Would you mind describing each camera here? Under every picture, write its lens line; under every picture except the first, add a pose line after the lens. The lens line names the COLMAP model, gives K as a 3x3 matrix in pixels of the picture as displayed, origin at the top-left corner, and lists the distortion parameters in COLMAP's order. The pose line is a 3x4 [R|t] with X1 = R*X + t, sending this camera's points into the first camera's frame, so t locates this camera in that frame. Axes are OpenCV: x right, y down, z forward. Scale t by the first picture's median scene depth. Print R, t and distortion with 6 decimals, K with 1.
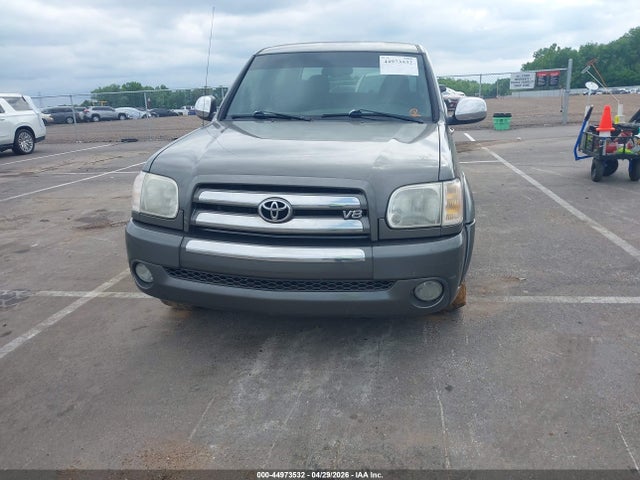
lens RADIAL K [[510.6, 0, 320.0], [0, 510.6, 240.0], [0, 0, 1]] dist [0.002775, 0.000312]
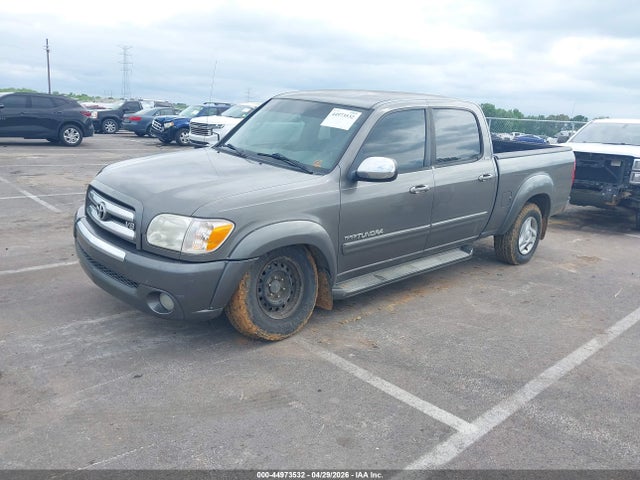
lens RADIAL K [[509.3, 0, 318.0], [0, 509.3, 252.1], [0, 0, 1]] dist [0.012991, 0.000691]
pose [[0.780660, 0.249266, -0.573093, 1.091911], [-0.258527, 0.963679, 0.066988, -0.179352], [0.568976, 0.095865, 0.816748, 0.172451]]
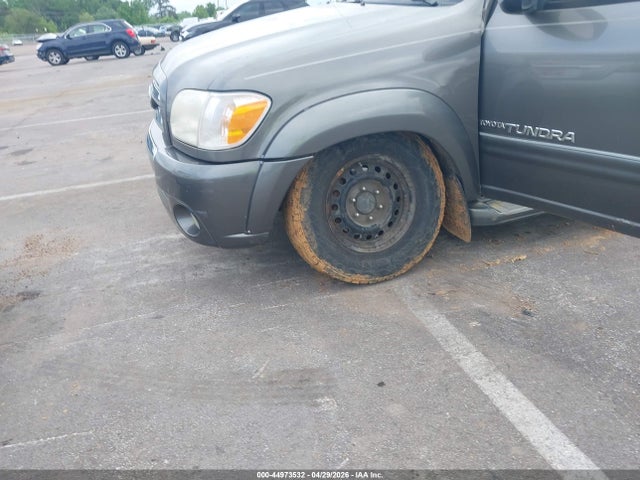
lens RADIAL K [[509.3, 0, 318.0], [0, 509.3, 252.1], [0, 0, 1]] dist [0.012991, 0.000691]
pose [[0.426065, 0.396135, -0.813355, 0.964315], [-0.193094, 0.918142, 0.346020, -0.178641], [0.883846, 0.009627, 0.467679, 0.717161]]
